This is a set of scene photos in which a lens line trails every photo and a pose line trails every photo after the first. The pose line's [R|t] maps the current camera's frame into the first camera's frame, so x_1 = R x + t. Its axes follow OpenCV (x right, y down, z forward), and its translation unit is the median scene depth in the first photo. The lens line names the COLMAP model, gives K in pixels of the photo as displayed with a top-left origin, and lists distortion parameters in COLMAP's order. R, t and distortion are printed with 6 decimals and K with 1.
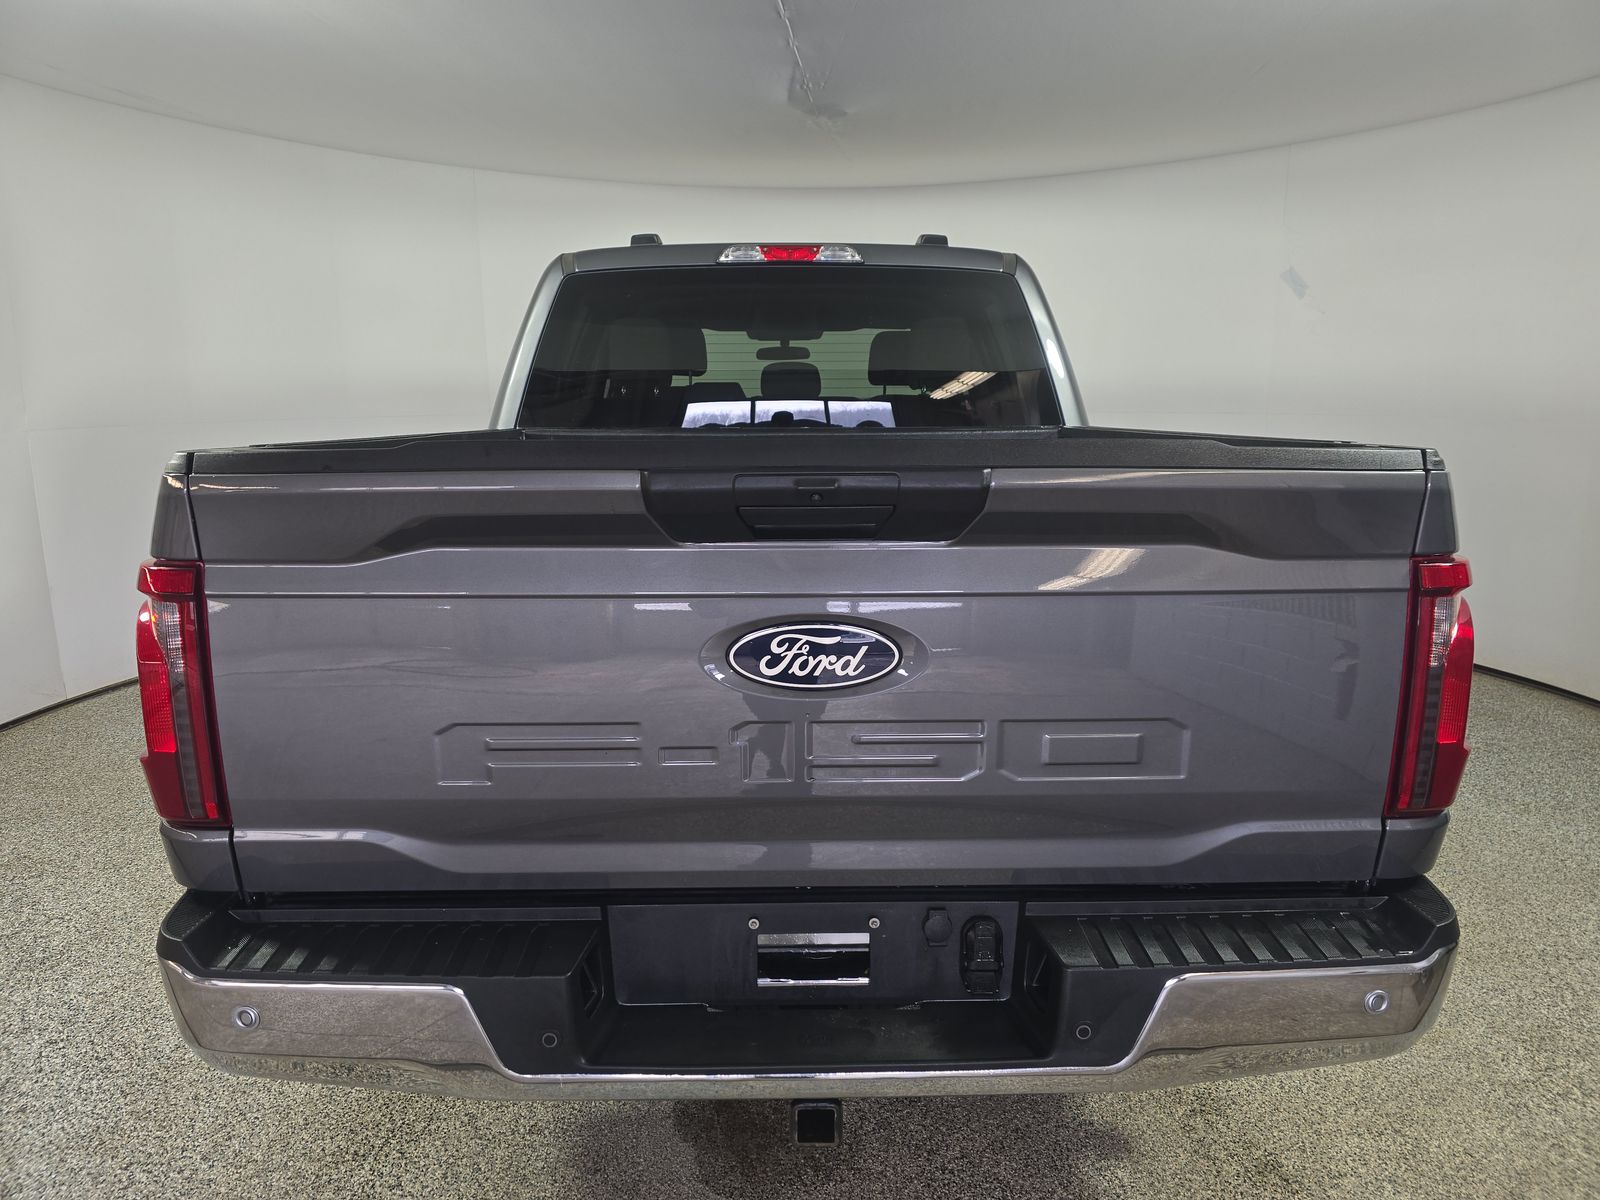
lens RADIAL K [[1087.9, 0, 792.7], [0, 1087.9, 597.0], [0, 0, 1]] dist [0.052542, -0.055314]
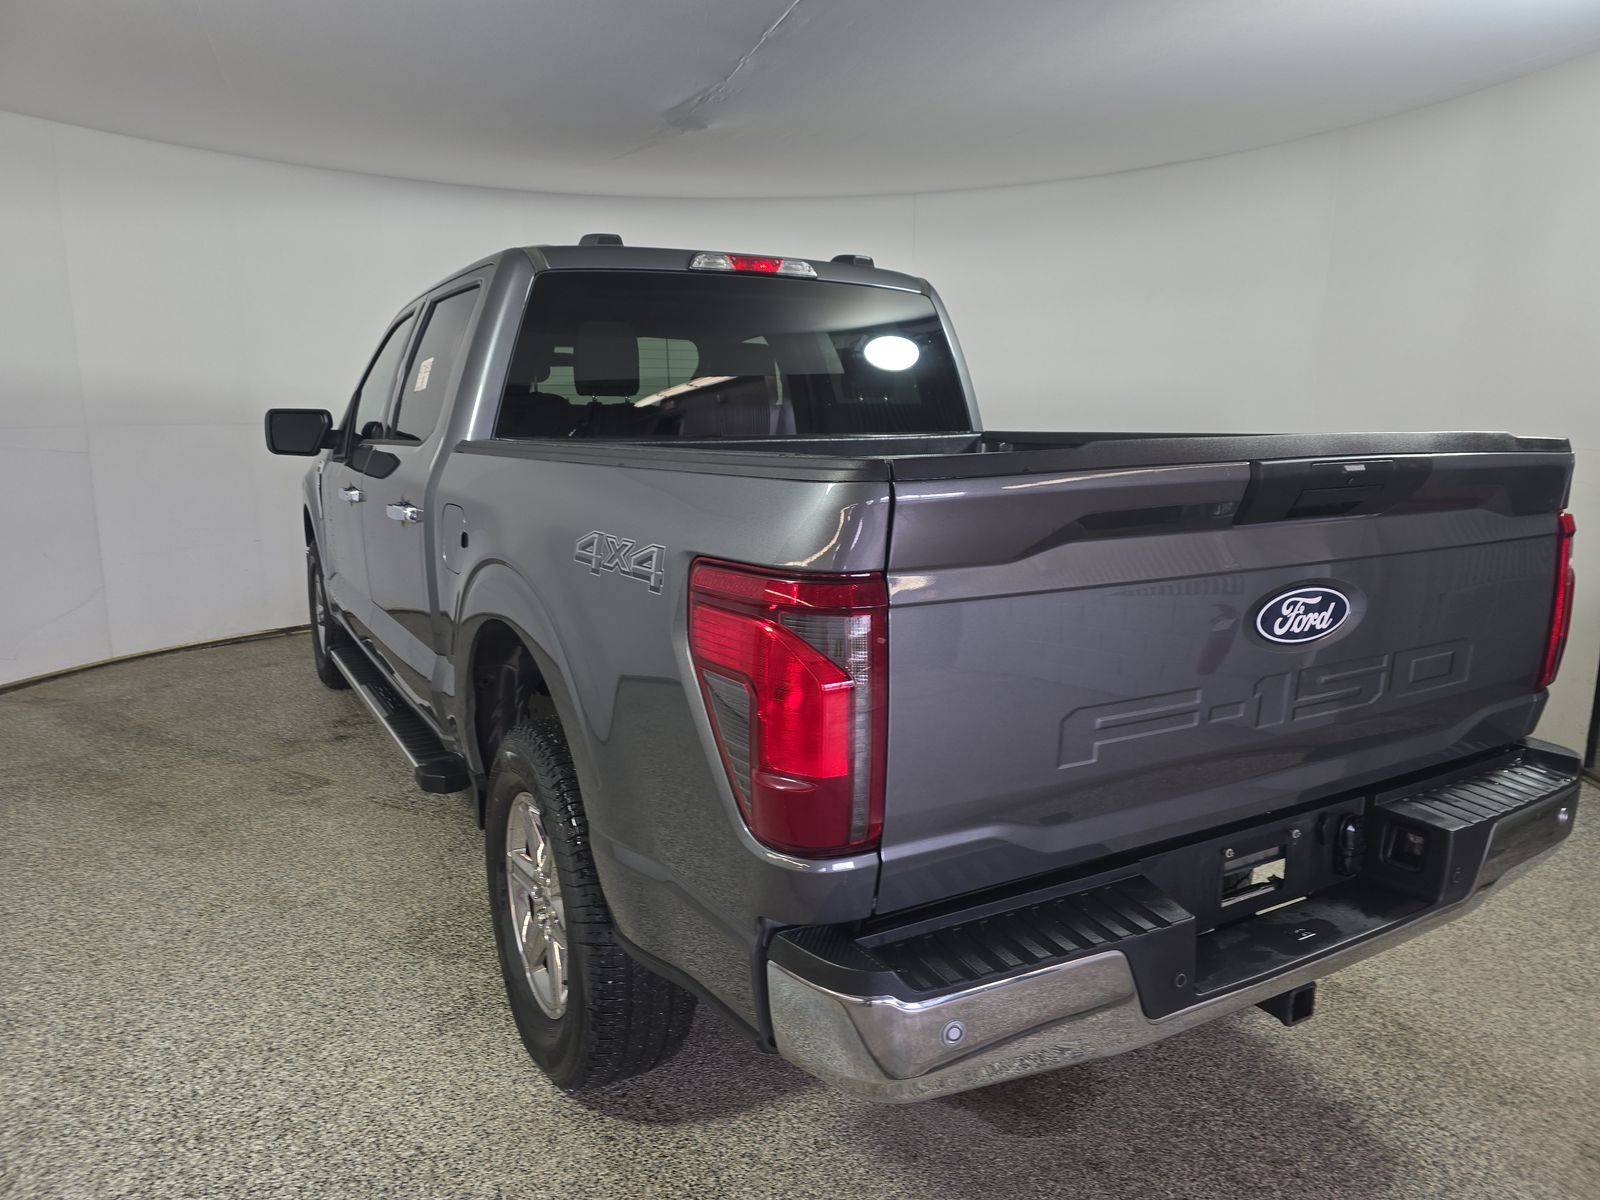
lens RADIAL K [[1087.9, 0, 808.2], [0, 1087.9, 592.4], [0, 0, 1]] dist [0.052542, -0.055314]
pose [[0.875641, -0.078985, 0.476461, -1.006307], [0.085181, 0.996328, 0.008620, -0.026969], [-0.475392, 0.033038, 0.879154, 0.183255]]
